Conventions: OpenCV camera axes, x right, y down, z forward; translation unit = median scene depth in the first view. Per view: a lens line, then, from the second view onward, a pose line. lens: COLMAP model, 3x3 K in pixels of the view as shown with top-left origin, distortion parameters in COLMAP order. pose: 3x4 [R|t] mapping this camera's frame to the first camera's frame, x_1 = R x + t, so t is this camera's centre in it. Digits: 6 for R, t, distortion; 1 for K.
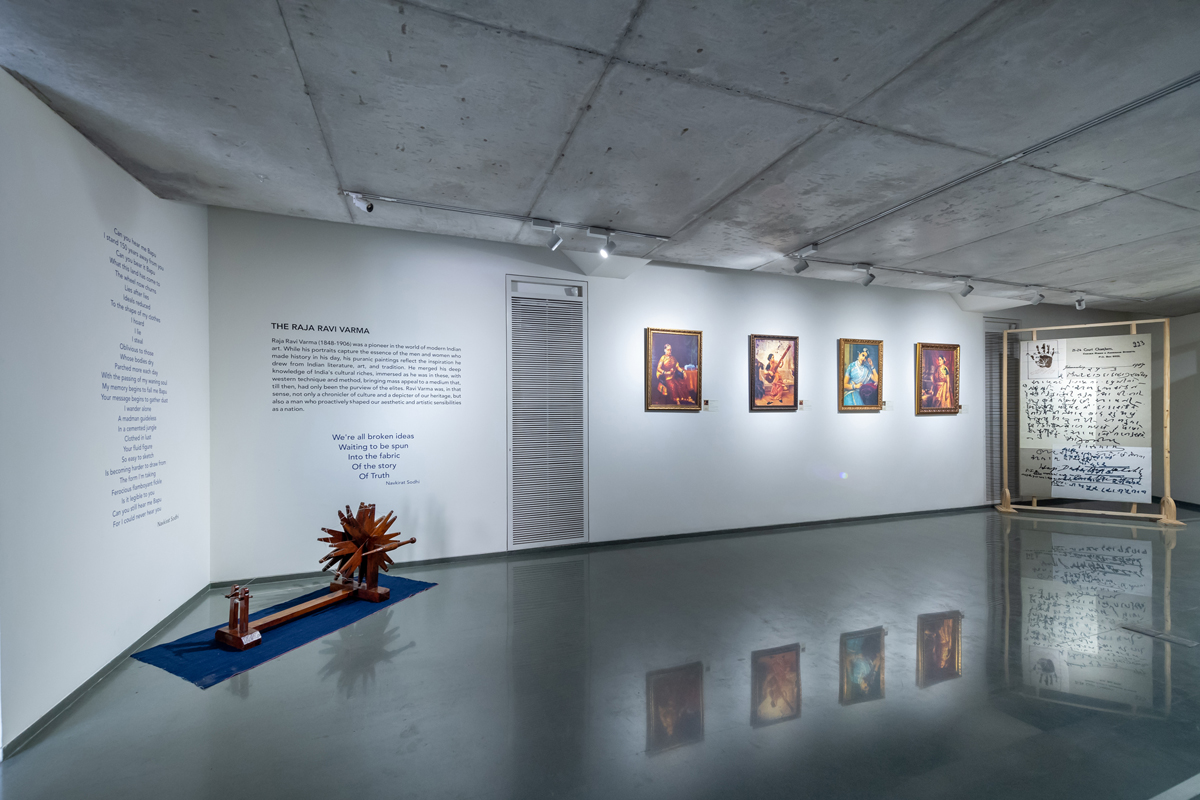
lens RADIAL K [[483.5, 0, 566.9], [0, 483.5, 419.3], [0, 0, 1]] dist [0.012872, -0.004400]
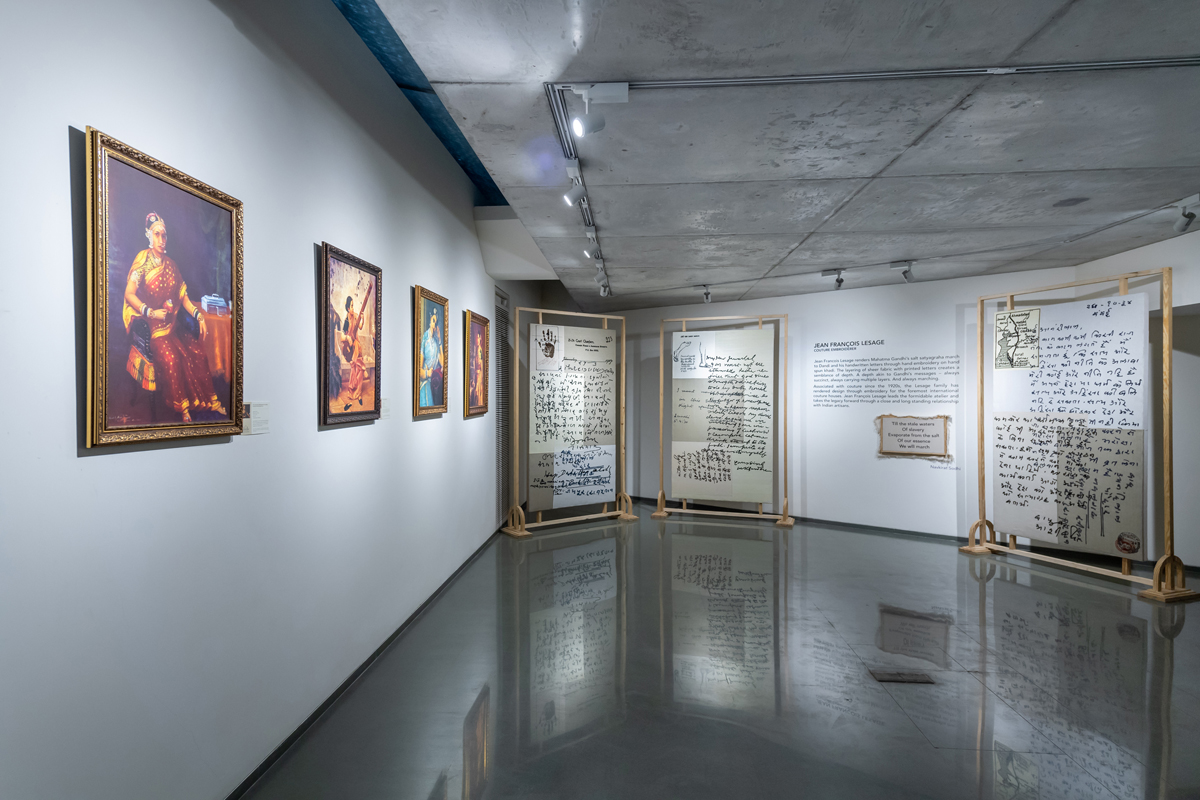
lens RADIAL K [[663.9, 0, 619.1], [0, 663.9, 398.5], [0, 0, 1]] dist [0.055611, -0.004041]
pose [[0.340943, -0.004266, 0.940074, -0.069051], [0.006522, 0.999976, 0.002172, -0.038453], [-0.940061, 0.005390, 0.340962, 0.521661]]
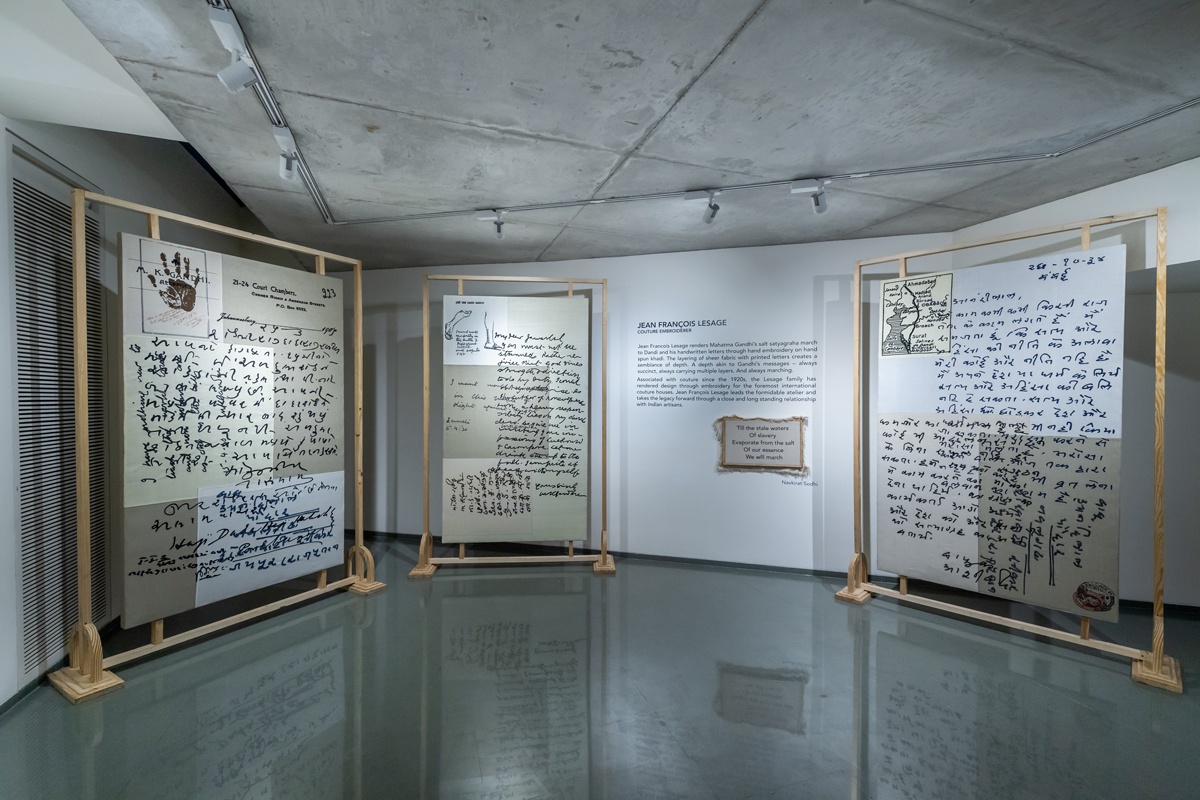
lens RADIAL K [[498.4, 0, 591.2], [0, 498.4, 403.5], [0, 0, 1]] dist [0.025906, -0.001648]
pose [[-0.000574, -0.013701, 0.999906, 0.571592], [0.003326, 0.999901, 0.013703, -0.031412], [-0.999994, 0.003334, -0.000528, 0.683148]]
